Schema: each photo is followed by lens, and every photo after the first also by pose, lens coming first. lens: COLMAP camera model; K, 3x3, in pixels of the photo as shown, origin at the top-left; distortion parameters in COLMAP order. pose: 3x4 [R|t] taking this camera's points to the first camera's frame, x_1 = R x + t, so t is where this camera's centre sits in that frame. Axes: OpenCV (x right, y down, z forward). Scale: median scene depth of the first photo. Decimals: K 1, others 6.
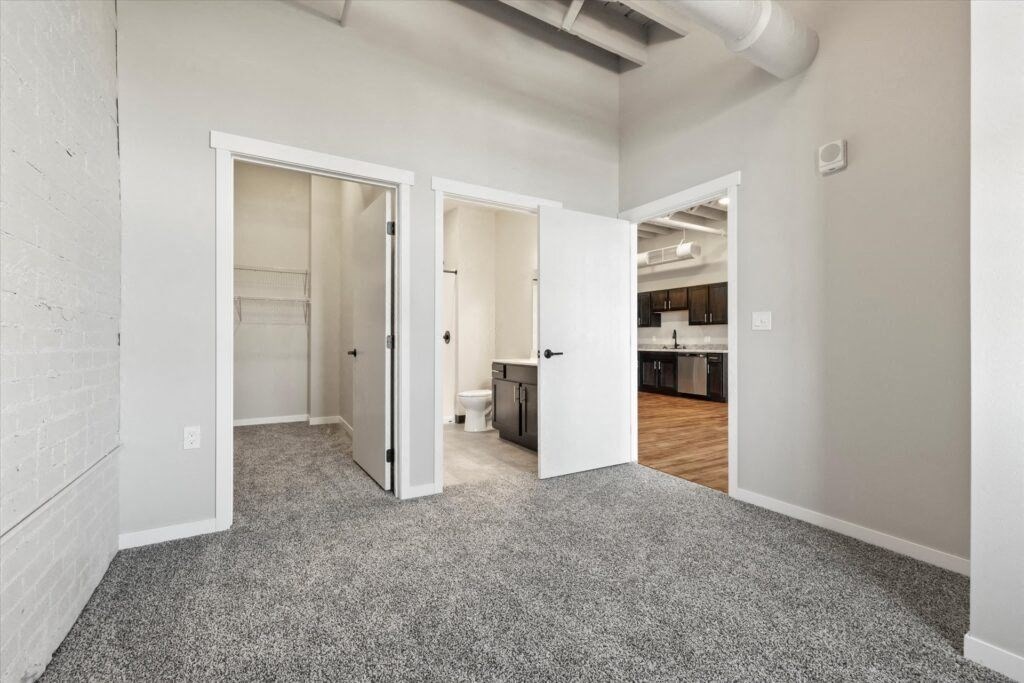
lens RADIAL K [[432.4, 0, 517.2], [0, 432.4, 341.9], [0, 0, 1]] dist [0.003584, -0.000416]
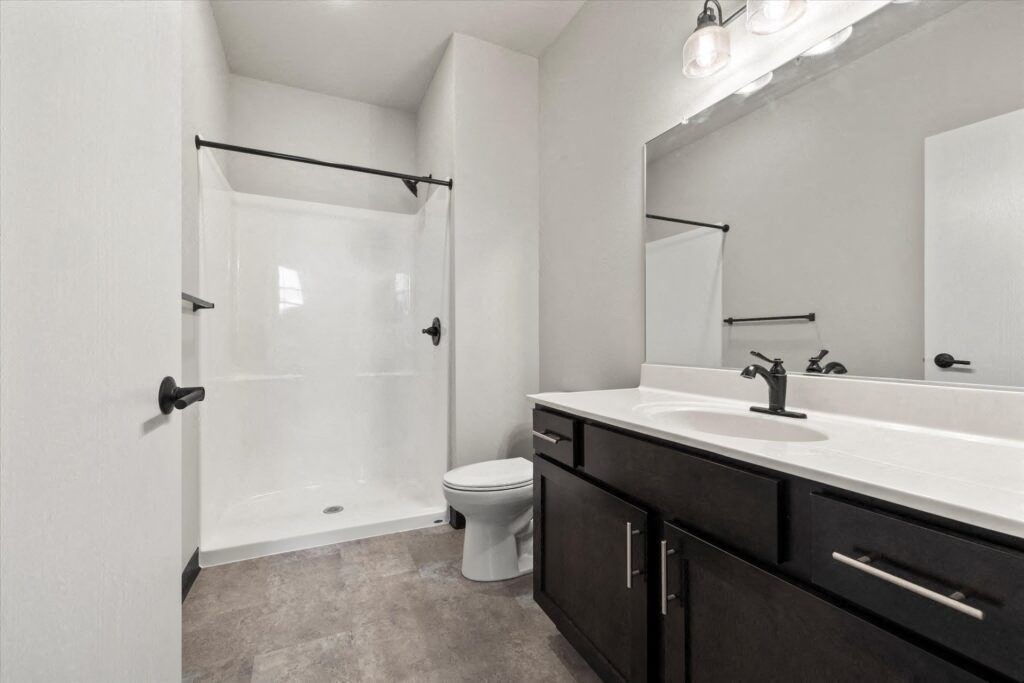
lens RADIAL K [[432.4, 0, 511.0], [0, 432.4, 340.9], [0, 0, 1]] dist [0.003584, -0.000416]
pose [[0.994940, -0.004246, -0.100385, -0.014213], [0.003676, 0.999976, -0.005859, 0.001016], [0.100408, 0.005460, 0.994931, 0.227790]]
